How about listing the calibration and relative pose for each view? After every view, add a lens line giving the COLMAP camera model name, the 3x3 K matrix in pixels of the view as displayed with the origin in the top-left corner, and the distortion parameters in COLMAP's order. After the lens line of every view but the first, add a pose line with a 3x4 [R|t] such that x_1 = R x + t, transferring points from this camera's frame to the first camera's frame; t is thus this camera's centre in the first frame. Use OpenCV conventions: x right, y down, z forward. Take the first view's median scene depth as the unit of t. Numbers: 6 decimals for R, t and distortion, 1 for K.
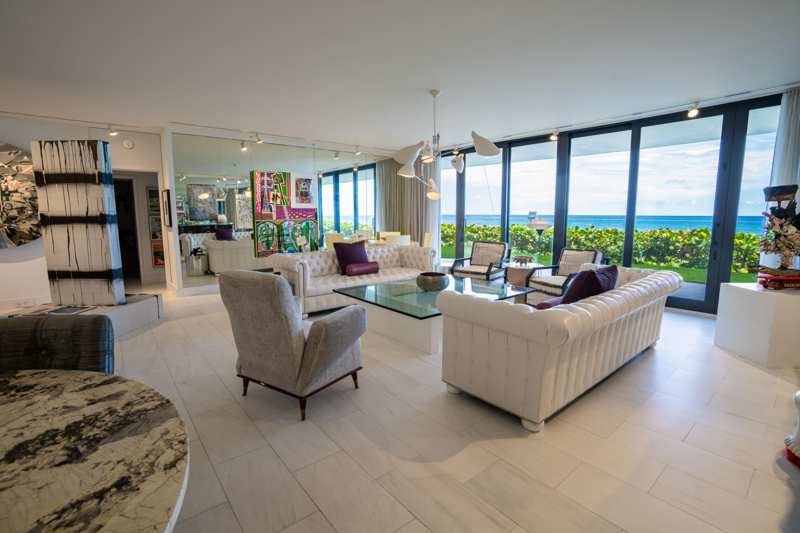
lens RADIAL K [[371.0, 0, 400.1], [0, 371.0, 269.8], [0, 0, 1]] dist [-0.048715, 0.000434]
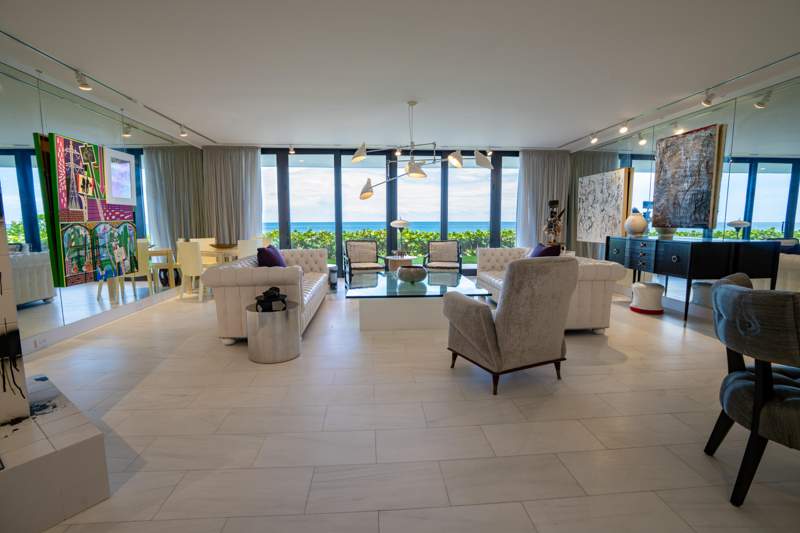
lens RADIAL K [[371.0, 0, 400.9], [0, 371.0, 266.4], [0, 0, 1]] dist [-0.048715, 0.000434]
pose [[0.629173, -0.073748, 0.773759, -0.471661], [0.091791, 0.995572, 0.020251, -0.027636], [-0.771826, 0.058283, 0.633157, 0.240528]]
